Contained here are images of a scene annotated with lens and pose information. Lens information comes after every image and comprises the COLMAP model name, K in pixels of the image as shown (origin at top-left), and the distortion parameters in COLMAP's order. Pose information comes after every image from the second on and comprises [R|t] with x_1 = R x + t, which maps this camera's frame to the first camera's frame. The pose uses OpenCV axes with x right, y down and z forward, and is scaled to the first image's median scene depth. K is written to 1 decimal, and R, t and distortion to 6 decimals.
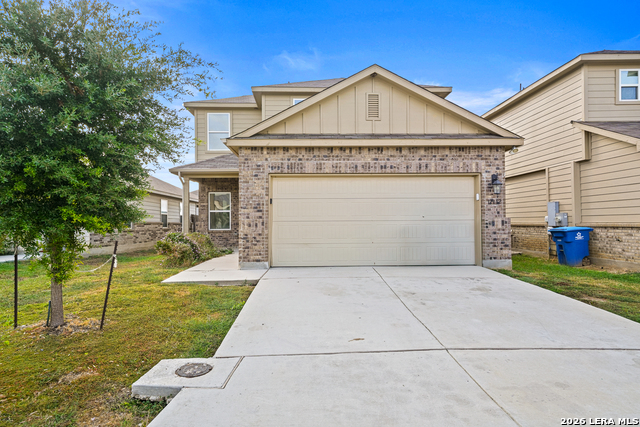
lens RADIAL K [[380.7, 0, 316.0], [0, 380.7, 211.9], [0, 0, 1]] dist [0.029683, -0.001550]
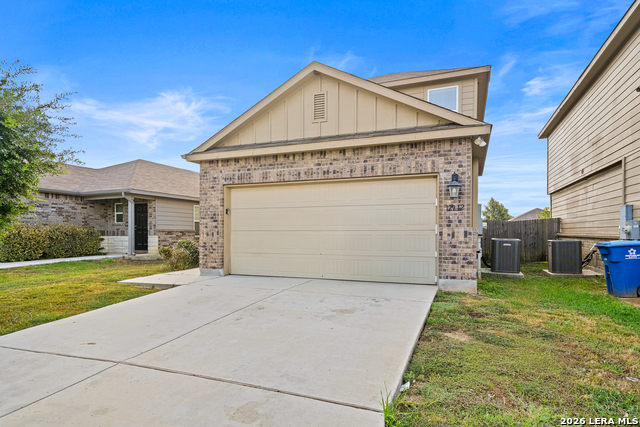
lens RADIAL K [[380.7, 0, 299.7], [0, 380.7, 231.7], [0, 0, 1]] dist [0.029683, -0.001550]
pose [[0.911753, 0.006065, -0.410694, 0.496817], [0.004803, 0.999665, 0.025426, 0.001682], [0.410710, -0.025155, 0.911419, 0.132211]]
